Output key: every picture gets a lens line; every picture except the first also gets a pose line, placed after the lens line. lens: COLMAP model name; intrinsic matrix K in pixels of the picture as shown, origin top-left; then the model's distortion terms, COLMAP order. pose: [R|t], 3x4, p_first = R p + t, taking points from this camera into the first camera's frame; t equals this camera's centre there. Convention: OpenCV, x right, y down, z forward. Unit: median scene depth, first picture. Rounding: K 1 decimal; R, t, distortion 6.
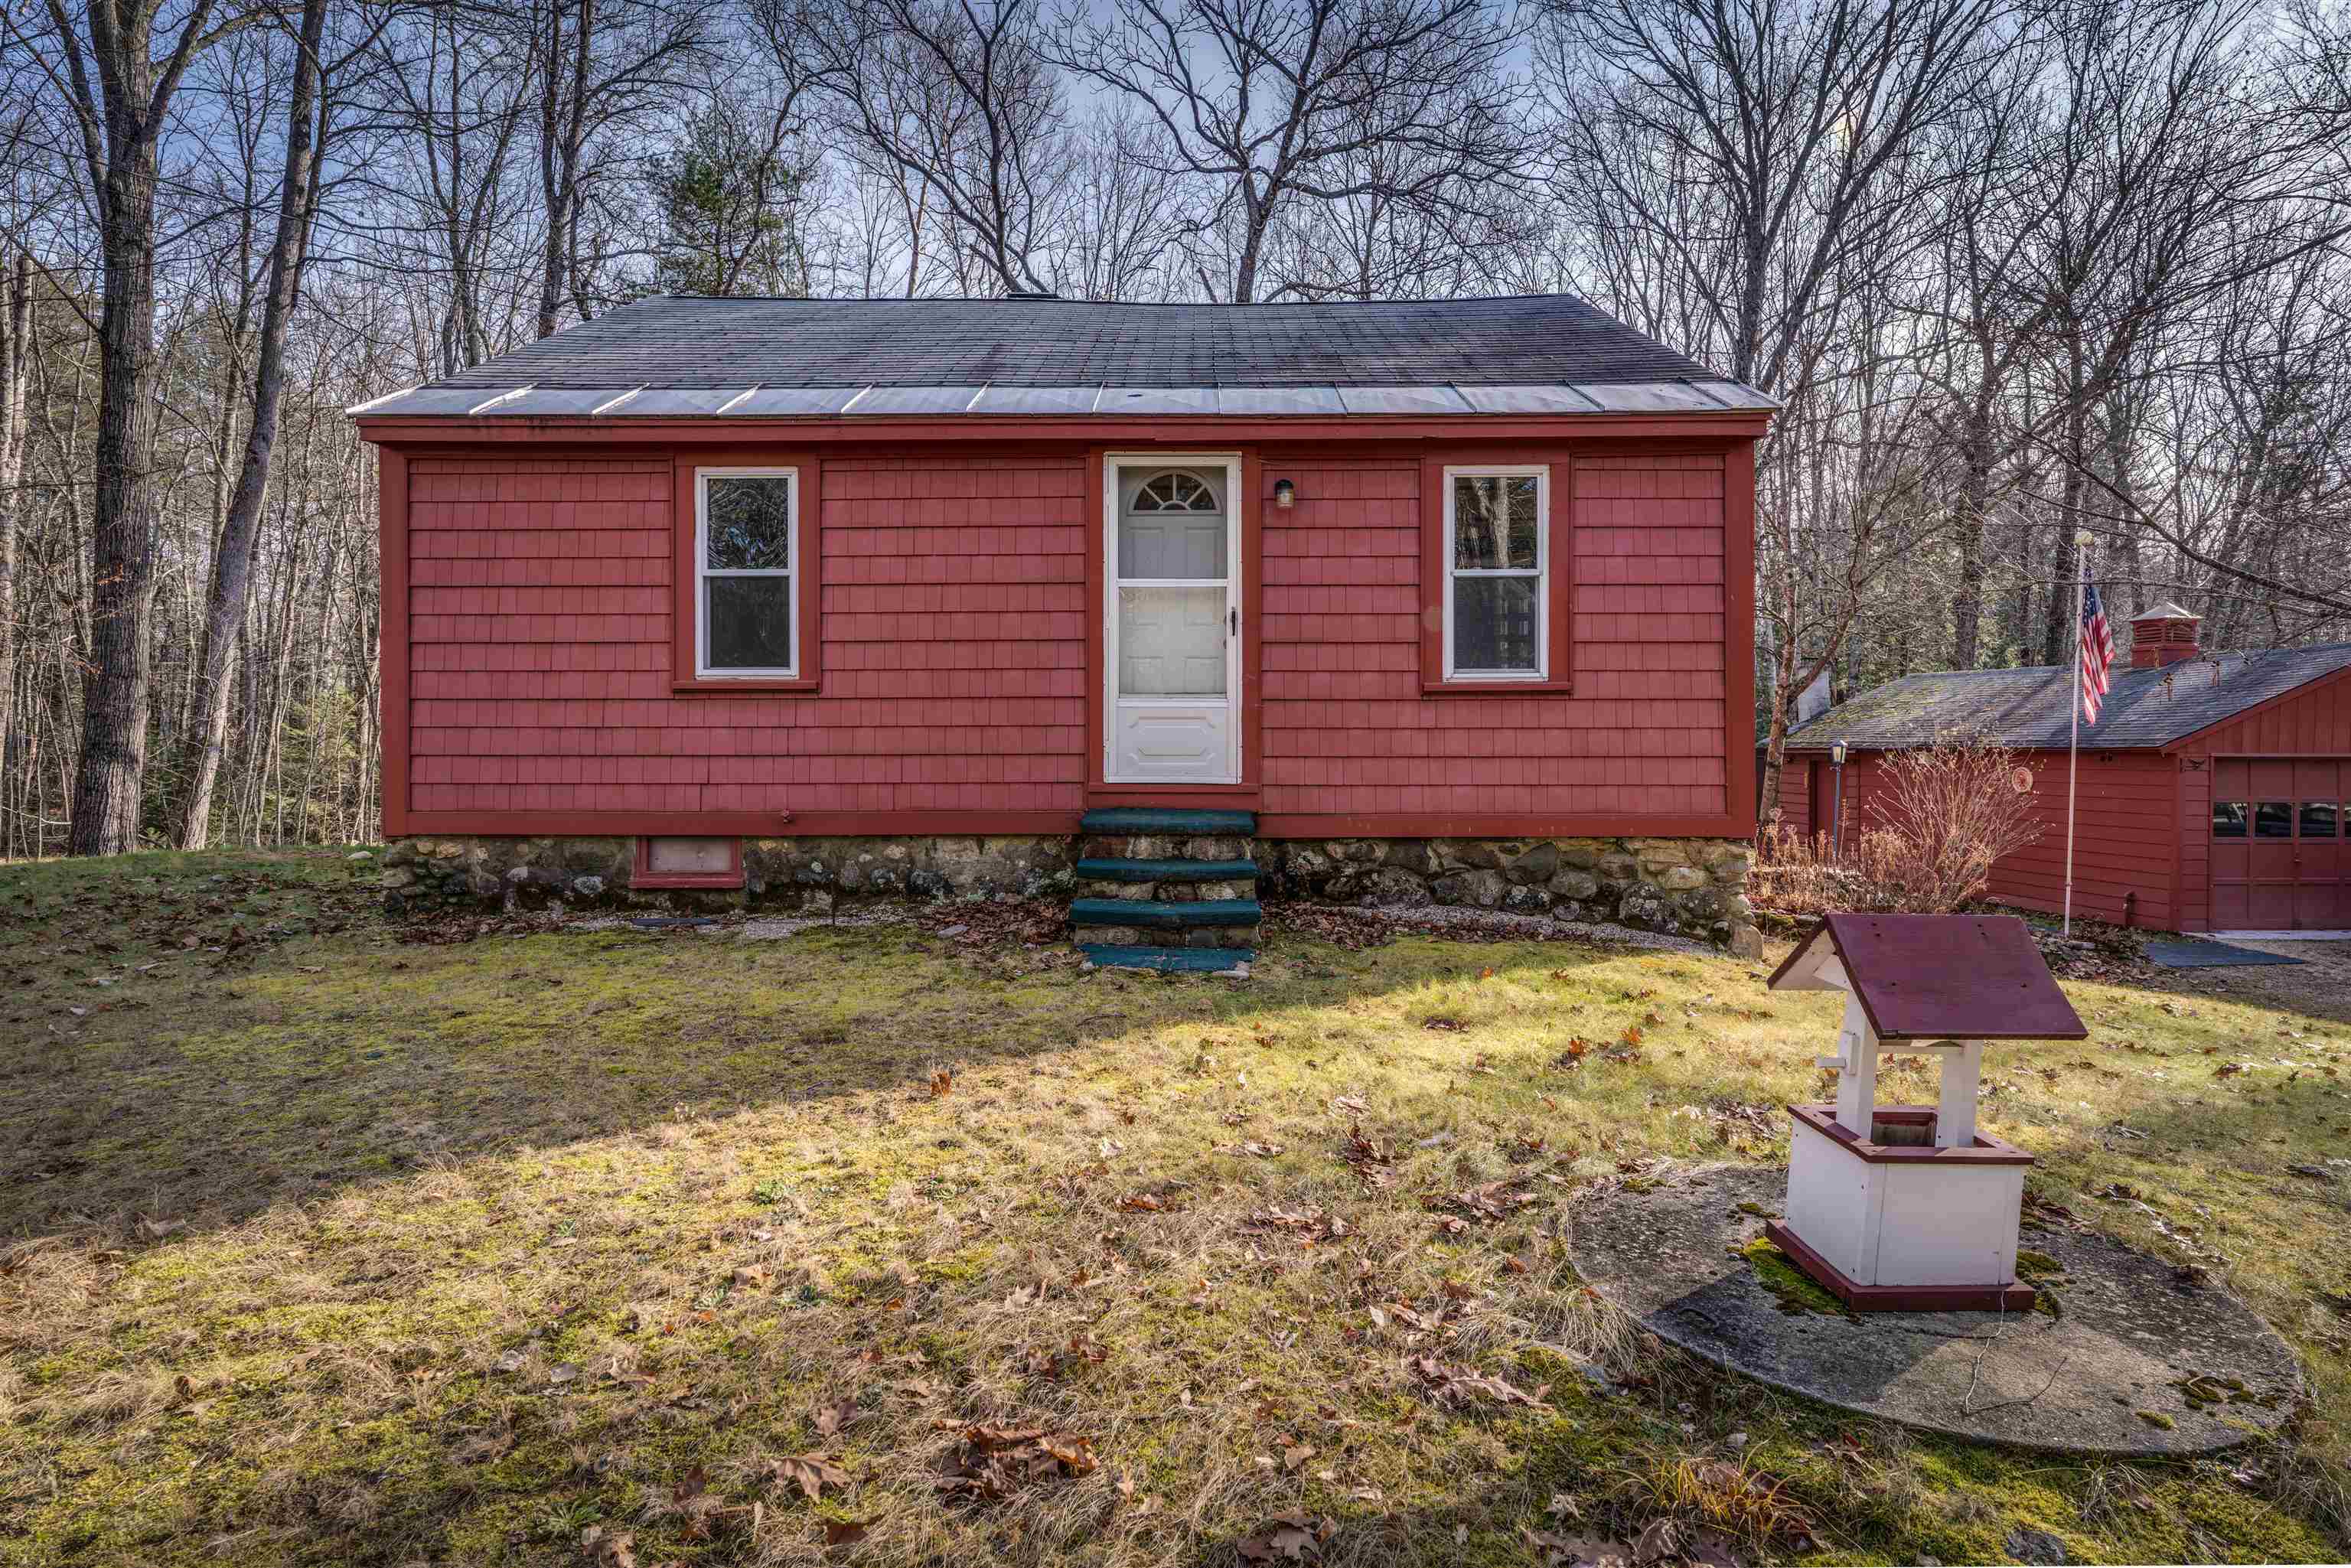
lens RADIAL K [[1136.8, 0, 1176.1], [0, 1136.8, 706.2], [0, 0, 1]] dist [0.000646, 0.001032]
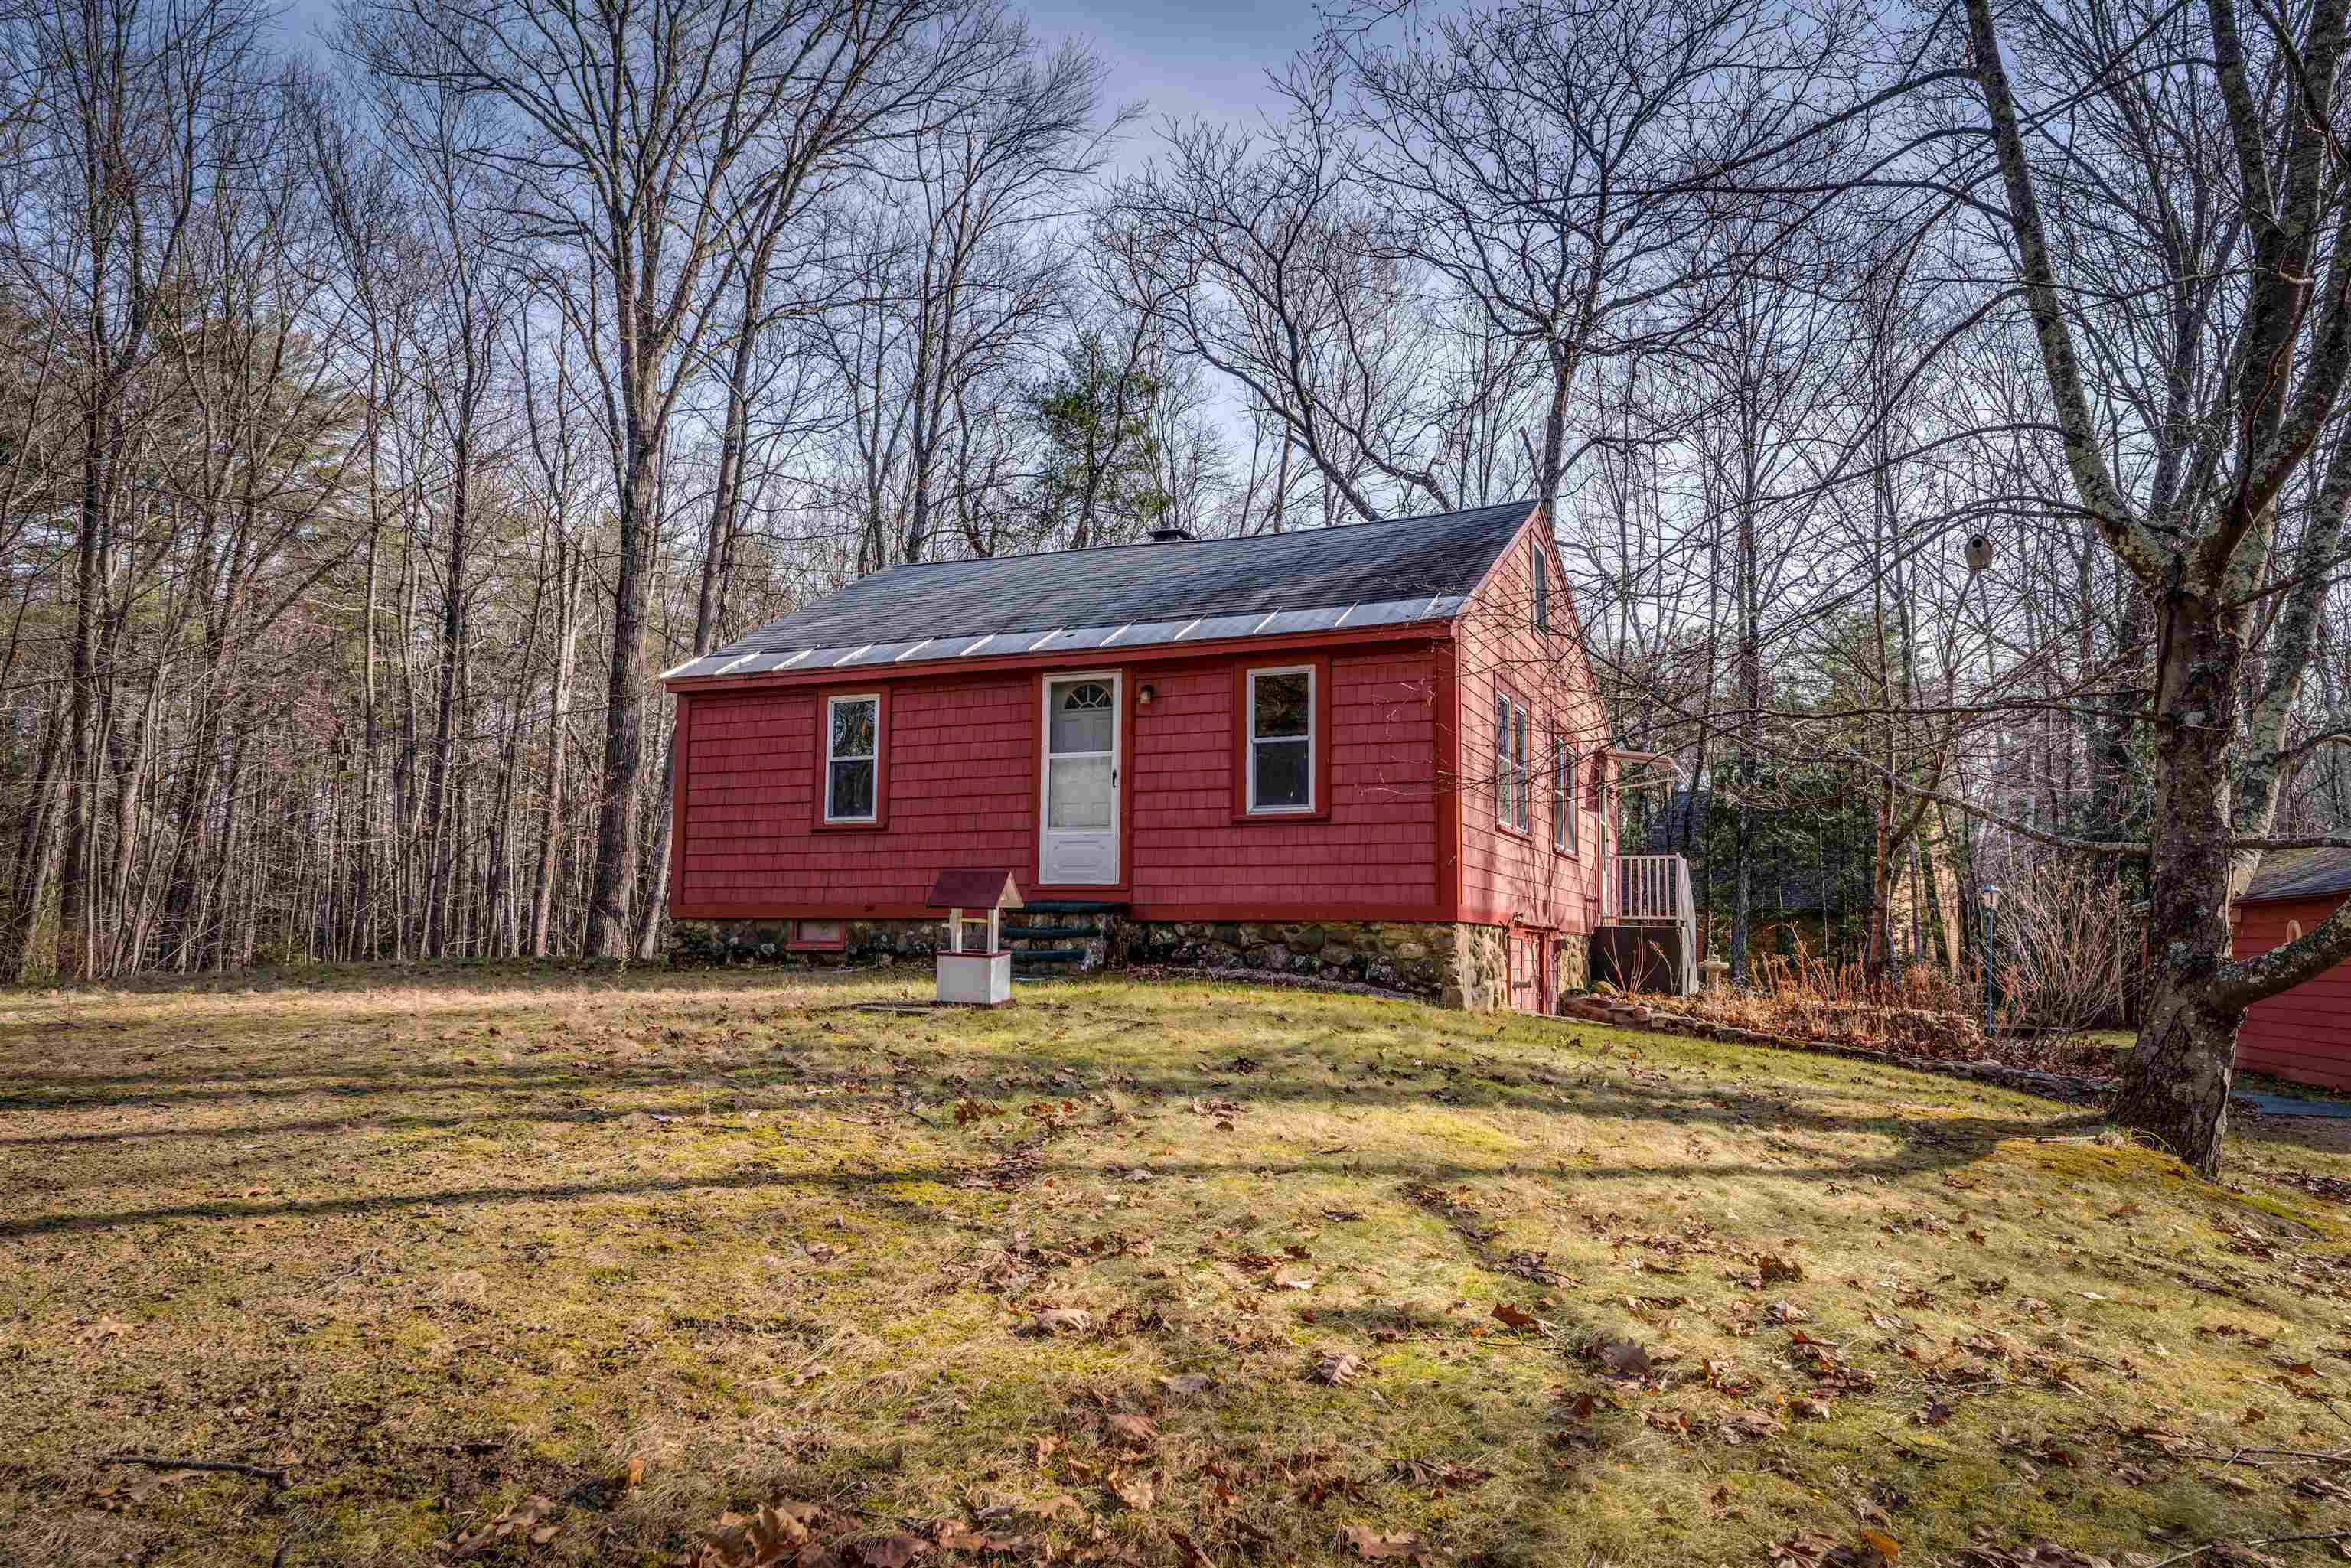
lens RADIAL K [[1223.2, 0, 1171.5], [0, 1223.2, 764.3], [0, 0, 1]] dist [-0.002051, 0.001695]
pose [[0.941775, -0.035960, -0.334316, 0.663788], [0.002538, 0.994997, -0.099875, 0.070567], [0.336234, 0.093211, 0.937154, -0.516476]]
